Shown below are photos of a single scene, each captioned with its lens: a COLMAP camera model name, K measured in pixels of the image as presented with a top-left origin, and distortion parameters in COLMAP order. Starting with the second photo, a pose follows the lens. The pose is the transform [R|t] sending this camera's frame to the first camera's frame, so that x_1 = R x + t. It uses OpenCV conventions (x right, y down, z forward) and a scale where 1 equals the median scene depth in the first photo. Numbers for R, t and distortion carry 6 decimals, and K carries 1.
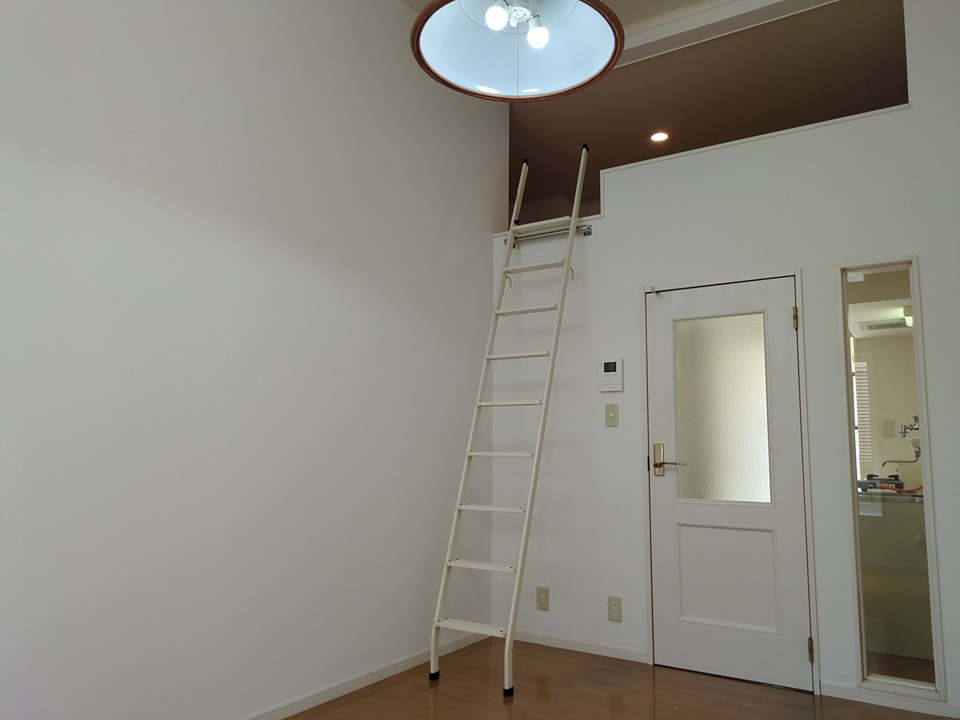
lens RADIAL K [[719.9, 0, 476.1], [0, 719.9, 355.9], [0, 0, 1]] dist [0.031301, -0.045627]
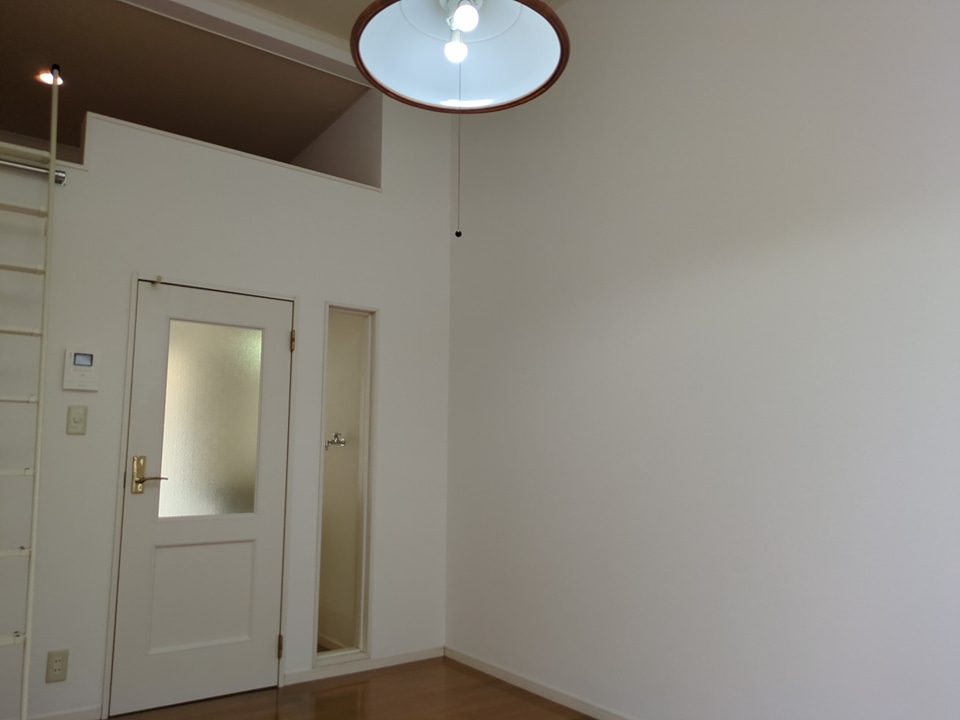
lens RADIAL K [[719.9, 0, 476.1], [0, 719.9, 355.9], [0, 0, 1]] dist [0.031301, -0.045627]
pose [[0.339287, 0.126452, 0.932145, -0.437338], [-0.120935, 0.988564, -0.090087, 0.032567], [-0.932877, -0.082164, 0.350700, 0.330736]]
